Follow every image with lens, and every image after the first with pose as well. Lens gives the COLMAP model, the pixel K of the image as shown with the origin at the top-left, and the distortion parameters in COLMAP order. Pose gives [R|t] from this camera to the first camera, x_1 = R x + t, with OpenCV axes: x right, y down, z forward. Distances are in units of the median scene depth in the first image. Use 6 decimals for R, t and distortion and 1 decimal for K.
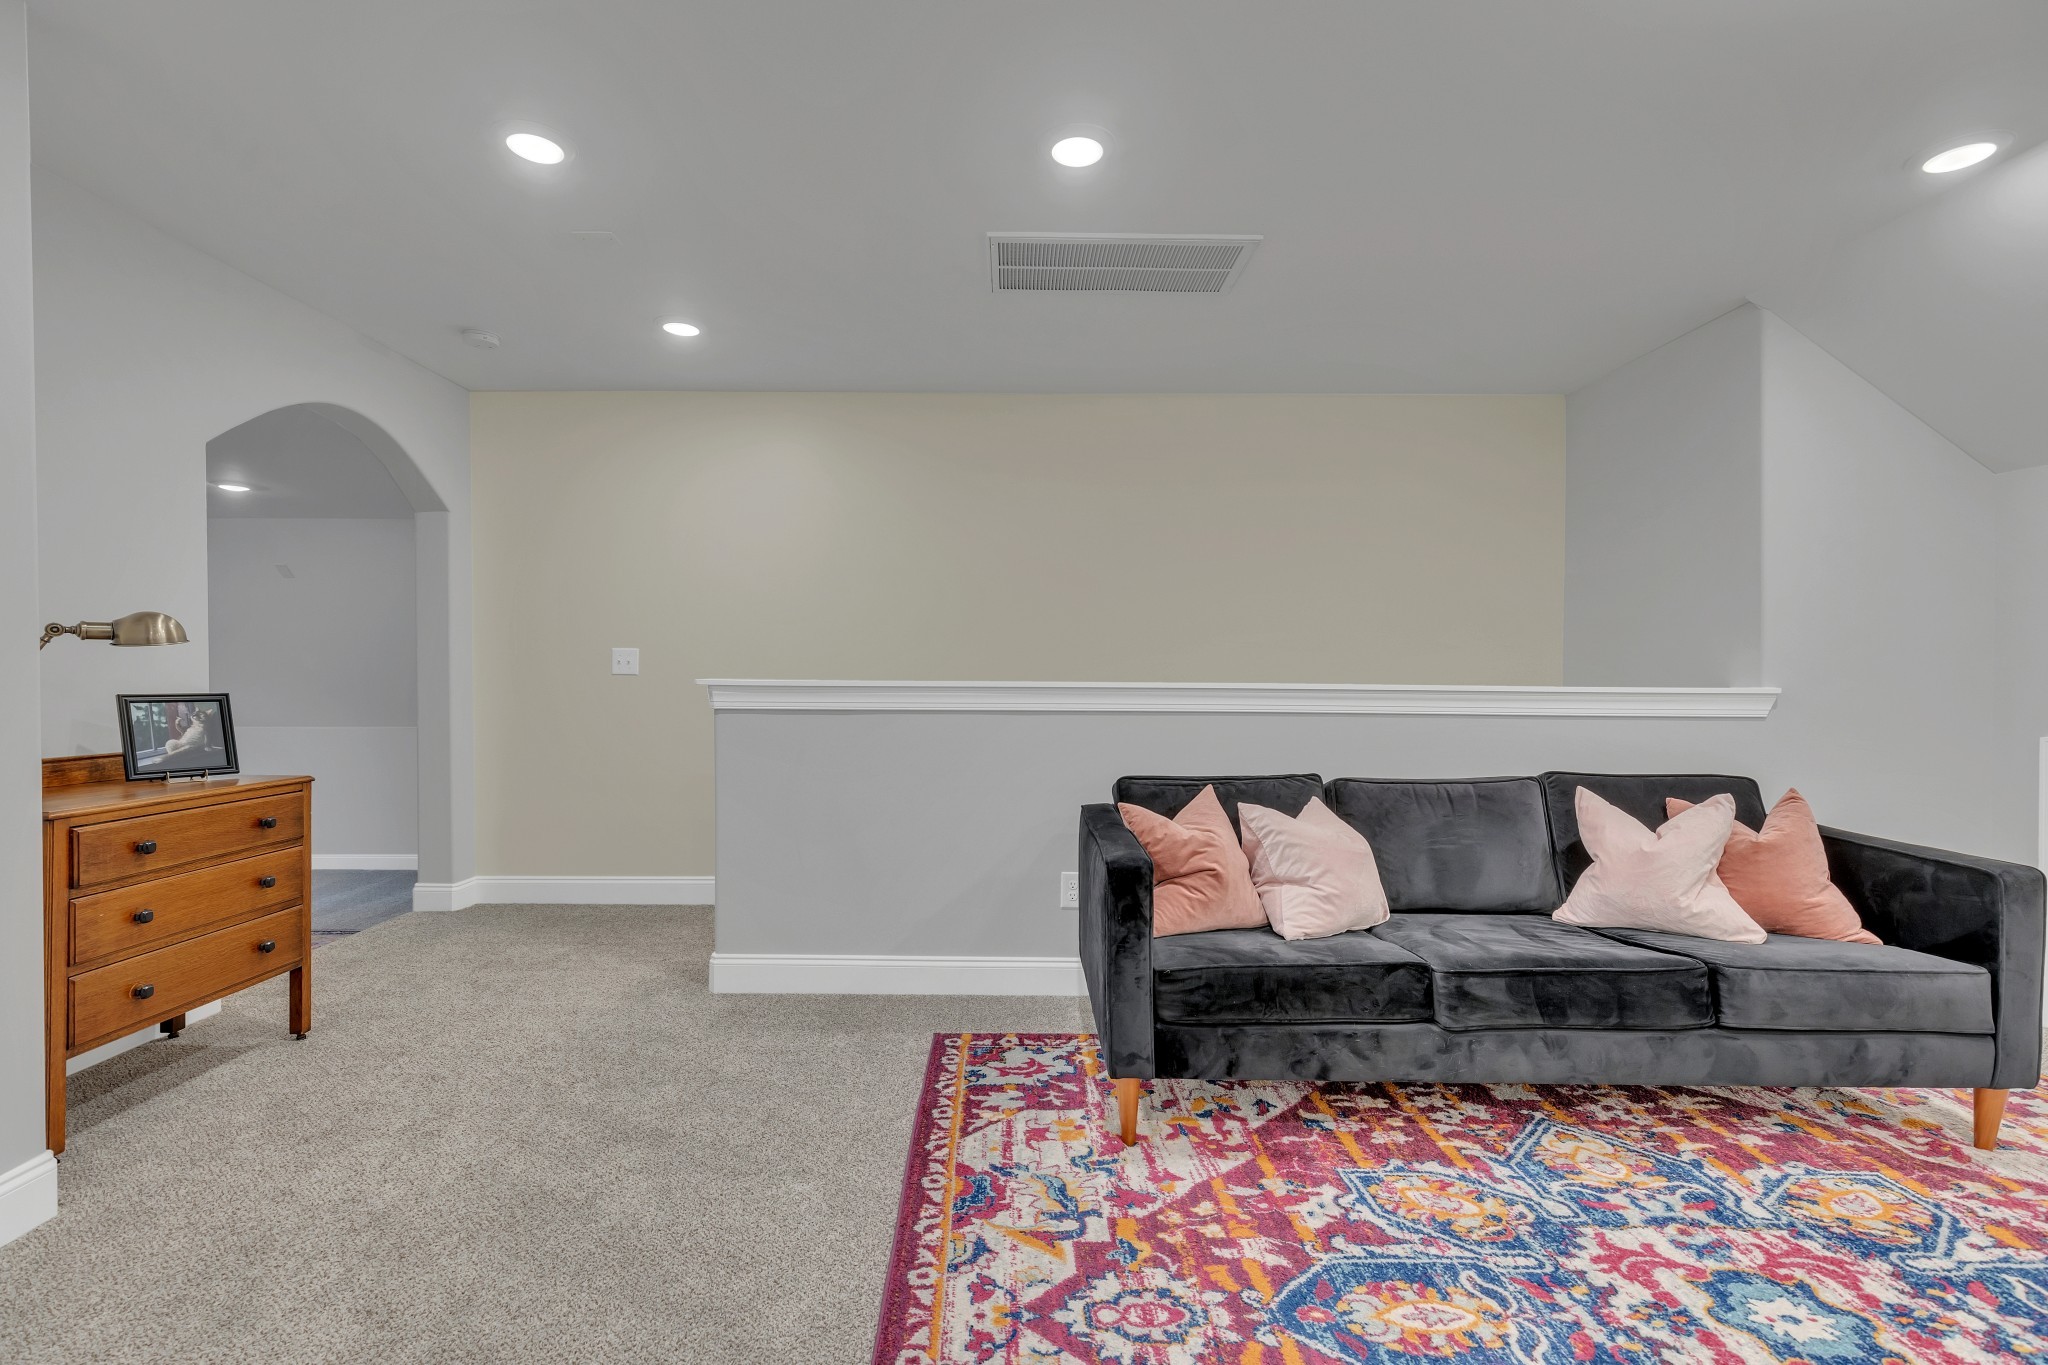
lens RADIAL K [[932.7, 0, 1017.1], [0, 932.7, 681.0], [0, 0, 1]] dist [0.013569, -0.000559]
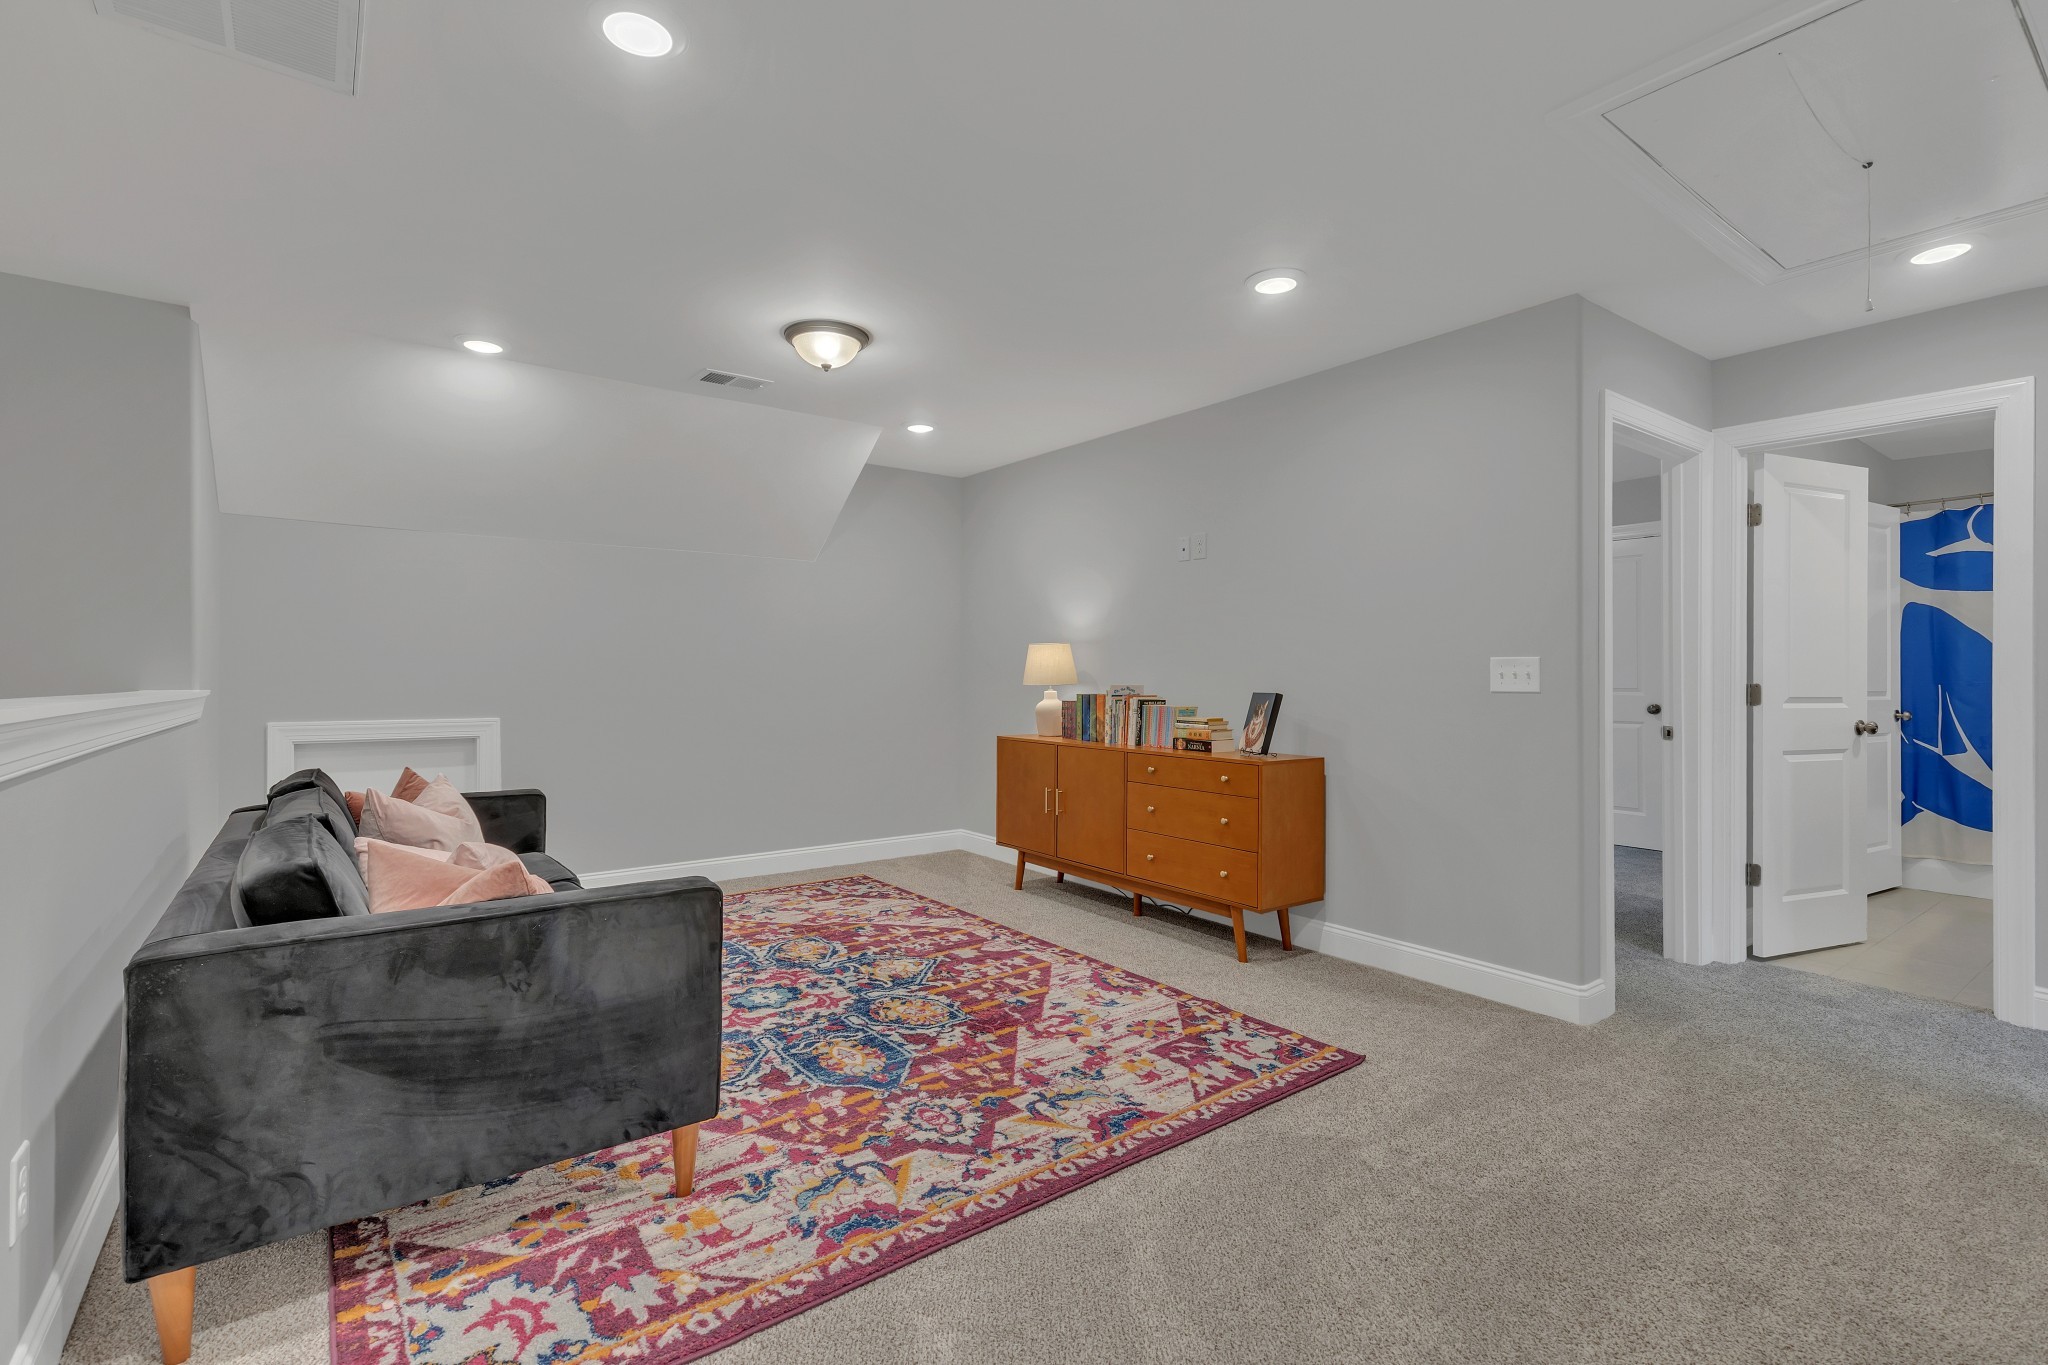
lens RADIAL K [[932.7, 0, 1021.6], [0, 932.7, 674.0], [0, 0, 1]] dist [0.013569, -0.000559]
pose [[-0.601660, -0.005207, 0.798735, -0.968562], [0.000859, 0.999974, 0.007167, -0.029611], [-0.798752, 0.004998, -0.601640, 1.535754]]
